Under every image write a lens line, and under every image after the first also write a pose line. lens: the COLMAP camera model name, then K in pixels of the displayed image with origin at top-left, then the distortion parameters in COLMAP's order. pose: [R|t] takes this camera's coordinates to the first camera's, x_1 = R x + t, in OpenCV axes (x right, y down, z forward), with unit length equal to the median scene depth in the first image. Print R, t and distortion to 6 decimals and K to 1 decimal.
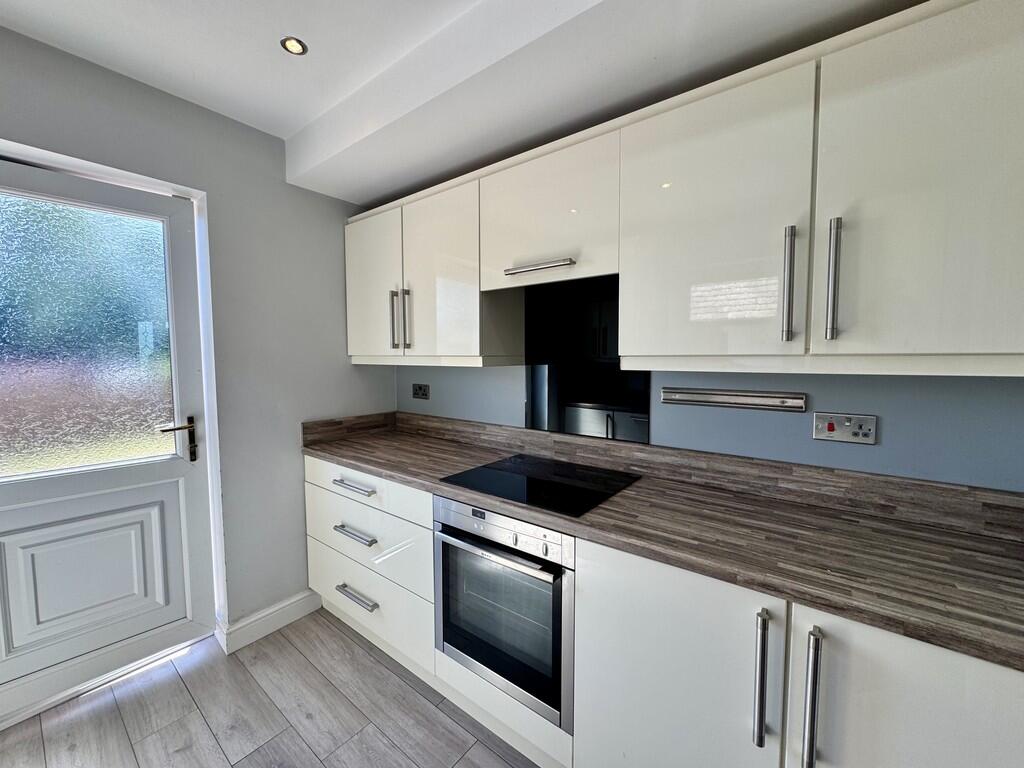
lens RADIAL K [[409.0, 0, 513.9], [0, 409.0, 380.6], [0, 0, 1]] dist [-0.000886, -0.000178]
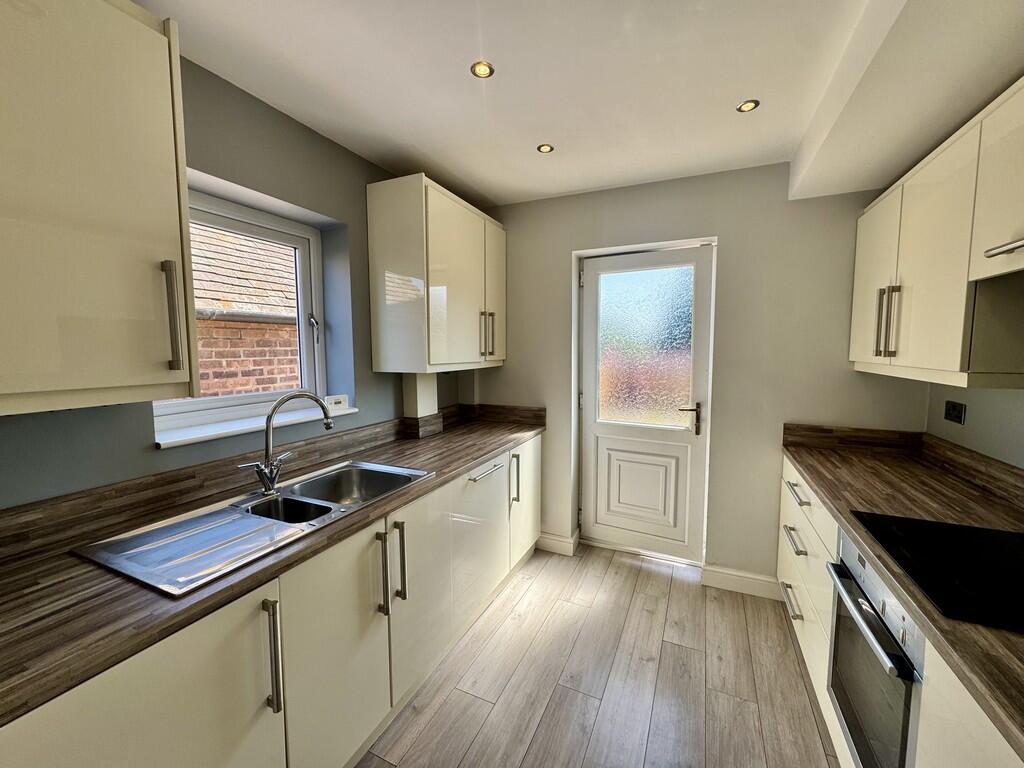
lens RADIAL K [[409.0, 0, 513.9], [0, 409.0, 380.6], [0, 0, 1]] dist [-0.000886, -0.000178]
pose [[0.231963, 0.080953, -0.969350, 0.398785], [-0.060366, 0.995808, 0.068718, -0.044053], [0.970850, 0.042576, 0.235878, 0.065664]]
